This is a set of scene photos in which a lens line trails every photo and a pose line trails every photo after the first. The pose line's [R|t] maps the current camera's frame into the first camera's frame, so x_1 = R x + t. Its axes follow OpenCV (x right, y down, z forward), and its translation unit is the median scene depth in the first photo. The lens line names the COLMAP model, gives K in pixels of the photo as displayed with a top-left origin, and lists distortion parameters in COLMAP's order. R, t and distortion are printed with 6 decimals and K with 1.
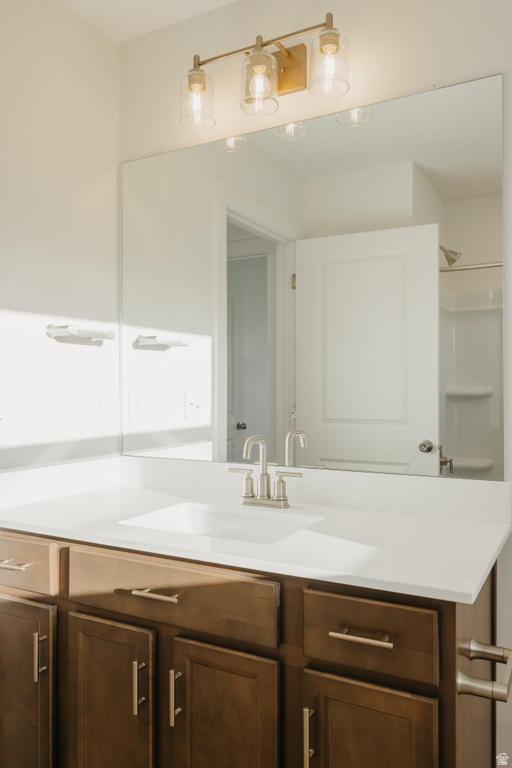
lens RADIAL K [[607.3, 0, 252.8], [0, 607.3, 380.8], [0, 0, 1]] dist [0.008835, 0.004923]
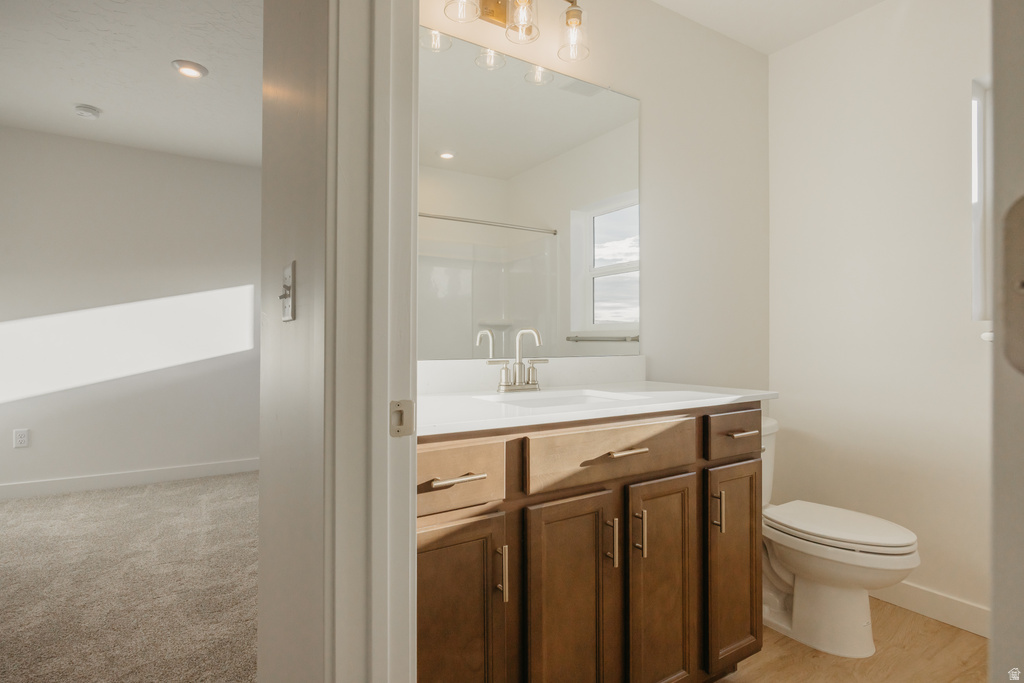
lens RADIAL K [[548.1, 0, 512.9], [0, 548.1, 344.5], [0, 0, 1]] dist [0.005921, 0.000255]
pose [[0.452157, -0.004077, 0.891929, -1.013617], [-0.006827, 0.999944, 0.008031, 0.128065], [-0.891912, -0.009720, 0.452104, 0.641231]]
